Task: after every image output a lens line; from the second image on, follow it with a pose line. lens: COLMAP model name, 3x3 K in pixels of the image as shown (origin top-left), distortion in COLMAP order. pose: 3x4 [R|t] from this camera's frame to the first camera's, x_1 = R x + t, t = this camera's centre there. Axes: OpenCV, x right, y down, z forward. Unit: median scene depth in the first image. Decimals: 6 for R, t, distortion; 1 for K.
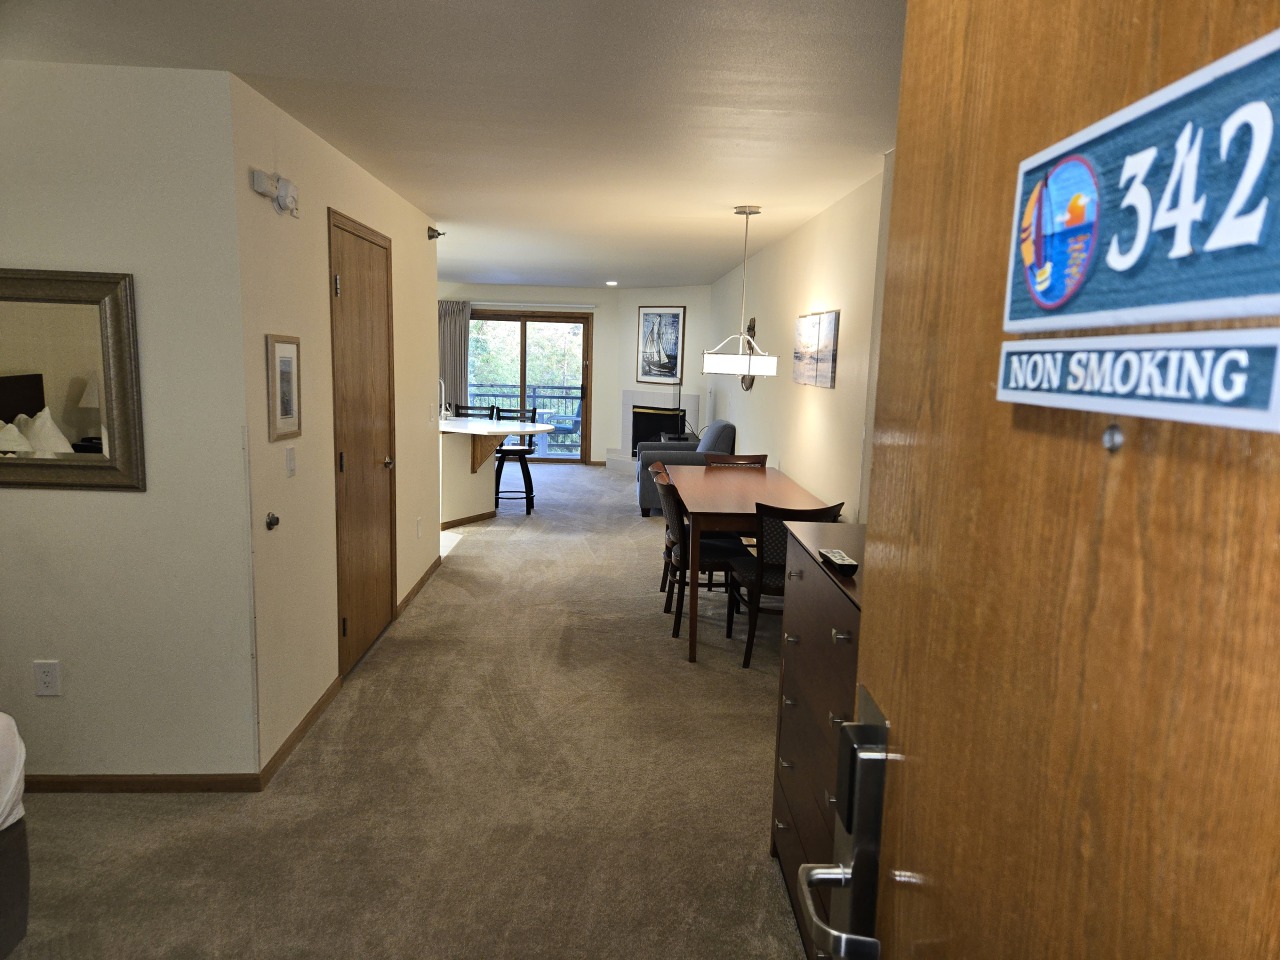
lens RADIAL K [[855.7, 0, 643.0], [0, 855.7, 480.6], [0, 0, 1]] dist [0.064020, -0.050235]
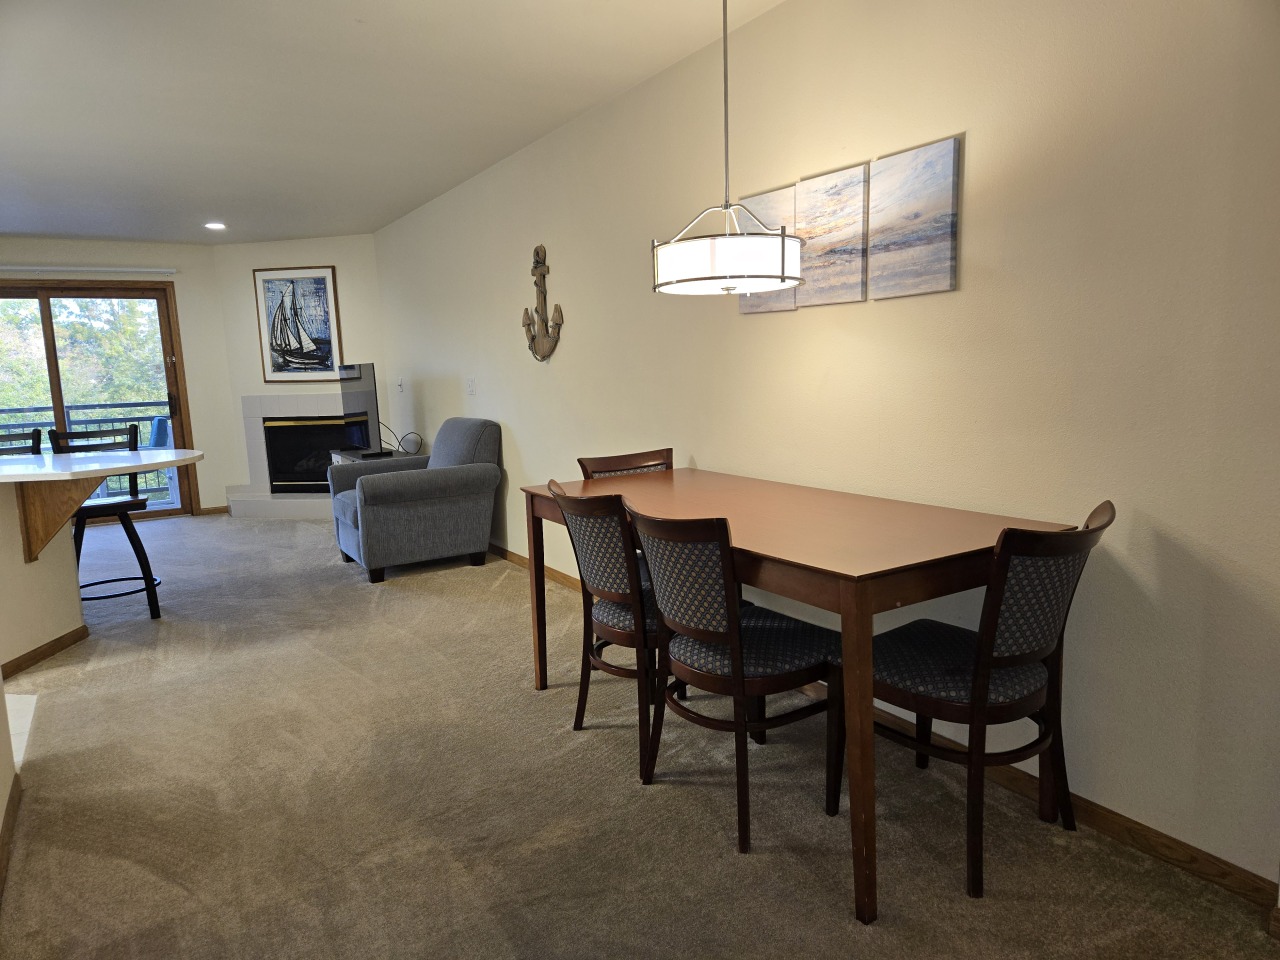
lens RADIAL K [[855.7, 0, 640.9], [0, 855.7, 486.0], [0, 0, 1]] dist [0.064020, -0.050235]
pose [[0.867743, -0.129315, 0.479896, -0.116394], [0.133932, 0.990681, 0.024779, -0.015530], [-0.478628, 0.042771, 0.876975, 0.350715]]
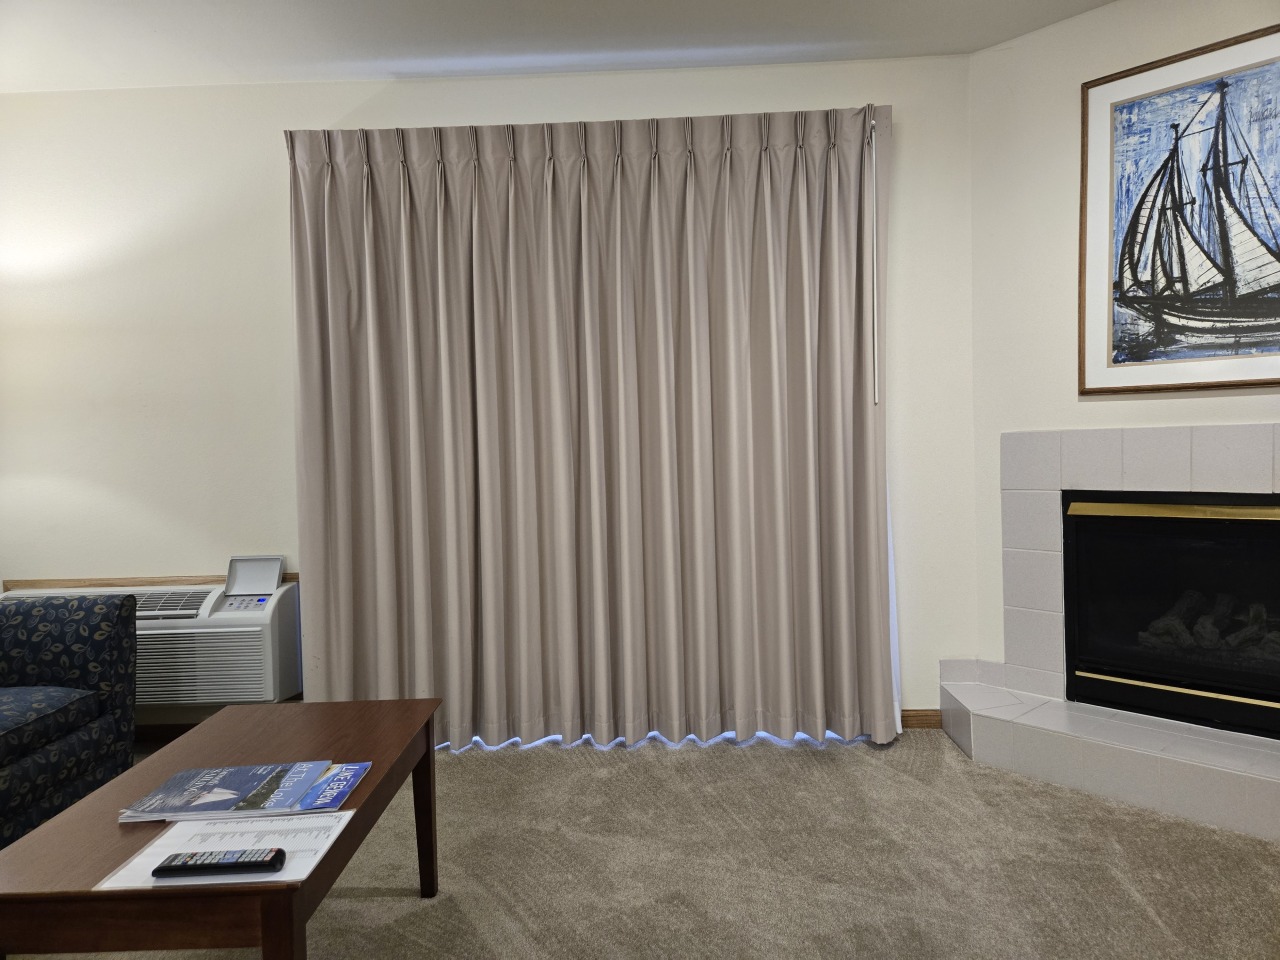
lens RADIAL K [[855.7, 0, 640.6], [0, 855.7, 480.1], [0, 0, 1]] dist [0.064020, -0.050235]
pose [[0.997632, -0.050710, -0.046457, -0.162326], [0.044456, 0.990909, -0.126979, -0.086522], [0.052474, 0.124613, 0.990817, 0.997388]]
